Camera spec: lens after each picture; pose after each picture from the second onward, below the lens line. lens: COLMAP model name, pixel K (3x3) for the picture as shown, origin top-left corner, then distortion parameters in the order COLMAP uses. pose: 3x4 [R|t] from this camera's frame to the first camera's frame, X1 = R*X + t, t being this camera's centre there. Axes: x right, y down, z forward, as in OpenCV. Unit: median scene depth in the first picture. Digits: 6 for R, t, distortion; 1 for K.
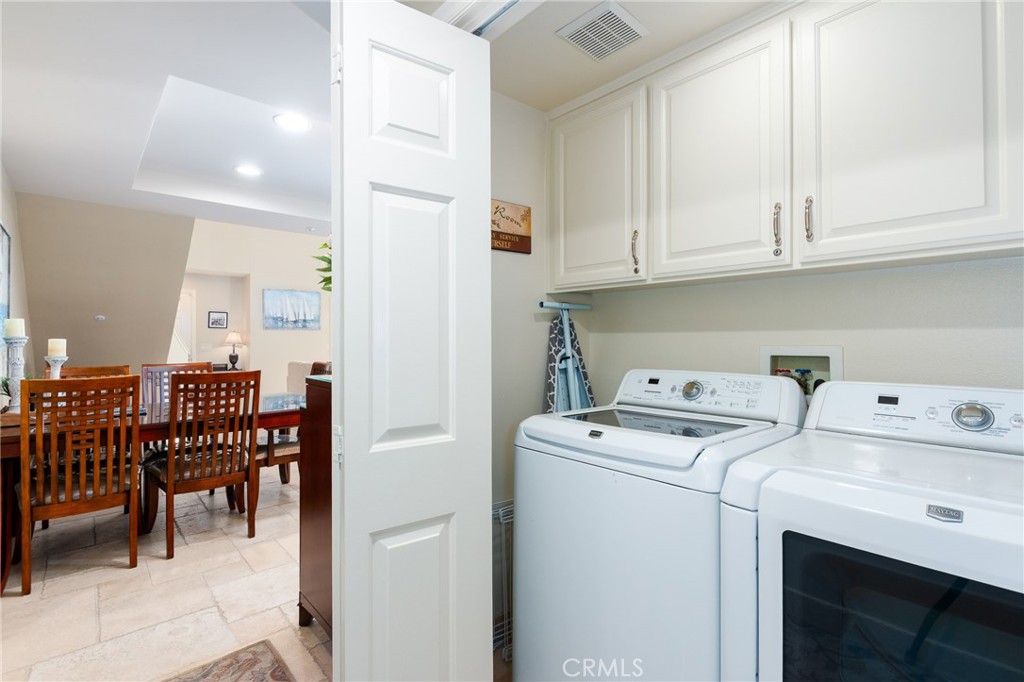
lens RADIAL K [[470.2, 0, 515.8], [0, 470.2, 332.1], [0, 0, 1]] dist [0.008045, -0.003668]
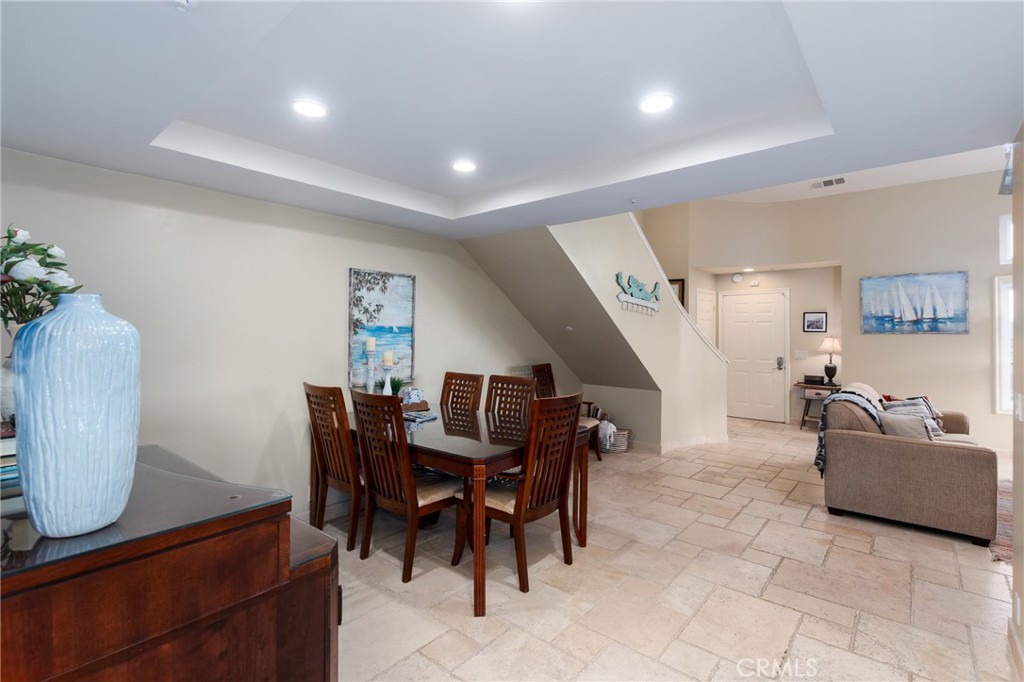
lens RADIAL K [[470.2, 0, 512.9], [0, 470.2, 334.0], [0, 0, 1]] dist [0.008045, -0.003668]
pose [[0.126574, 0.003205, -0.991952, 0.114460], [0.006920, 0.999968, 0.004114, -0.012058], [0.991933, -0.007385, 0.126548, 0.371081]]
